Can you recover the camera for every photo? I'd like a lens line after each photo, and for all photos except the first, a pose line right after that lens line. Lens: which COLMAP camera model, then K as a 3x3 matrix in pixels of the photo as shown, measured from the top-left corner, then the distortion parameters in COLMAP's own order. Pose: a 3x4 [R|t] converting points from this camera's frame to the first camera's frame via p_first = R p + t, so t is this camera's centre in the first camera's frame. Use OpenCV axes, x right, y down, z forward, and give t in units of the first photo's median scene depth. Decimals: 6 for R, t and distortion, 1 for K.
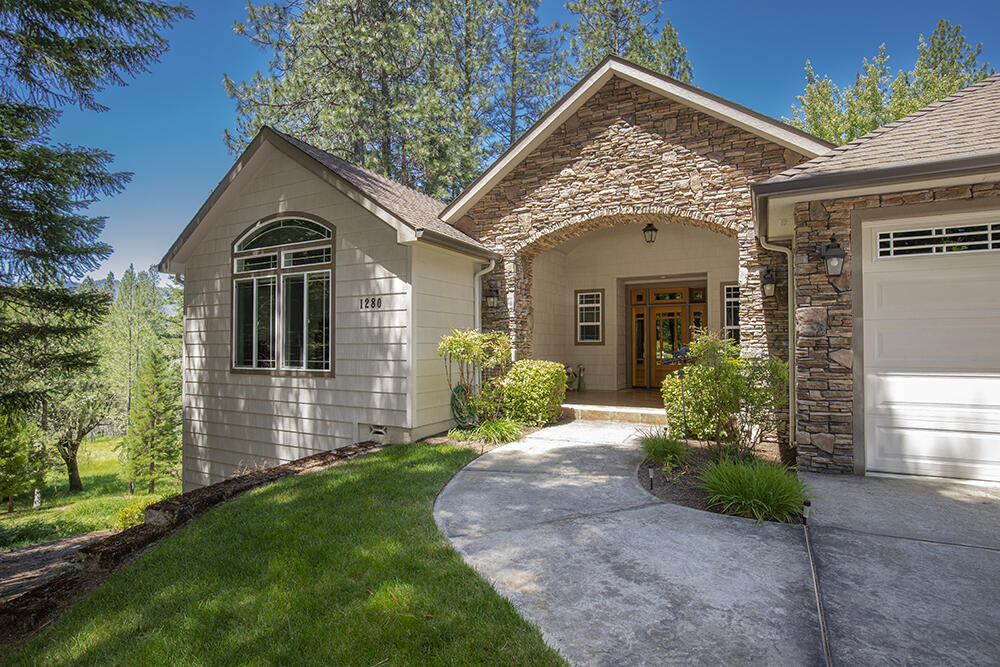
lens RADIAL K [[532.7, 0, 499.0], [0, 532.7, 332.1], [0, 0, 1]] dist [-0.008462, 0.000029]
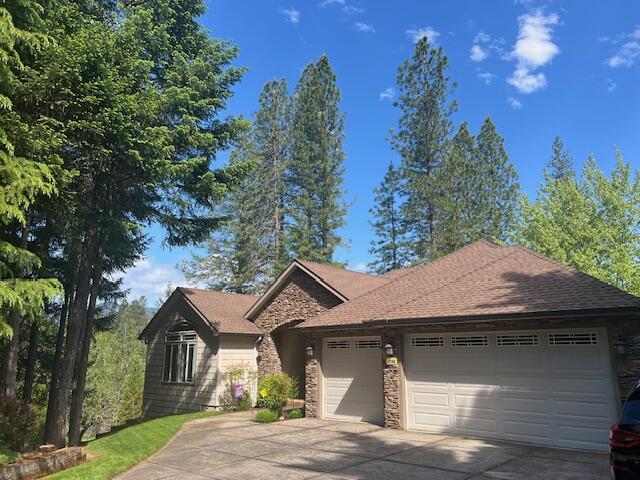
lens RADIAL K [[494.0, 0, 321.7], [0, 494.0, 237.6], [0, 0, 1]] dist [0.005473, -0.001322]
pose [[0.970516, -0.055659, -0.234522, 0.847453], [0.005590, 0.977909, -0.208955, -0.105980], [0.240972, 0.201483, 0.949388, -1.205048]]
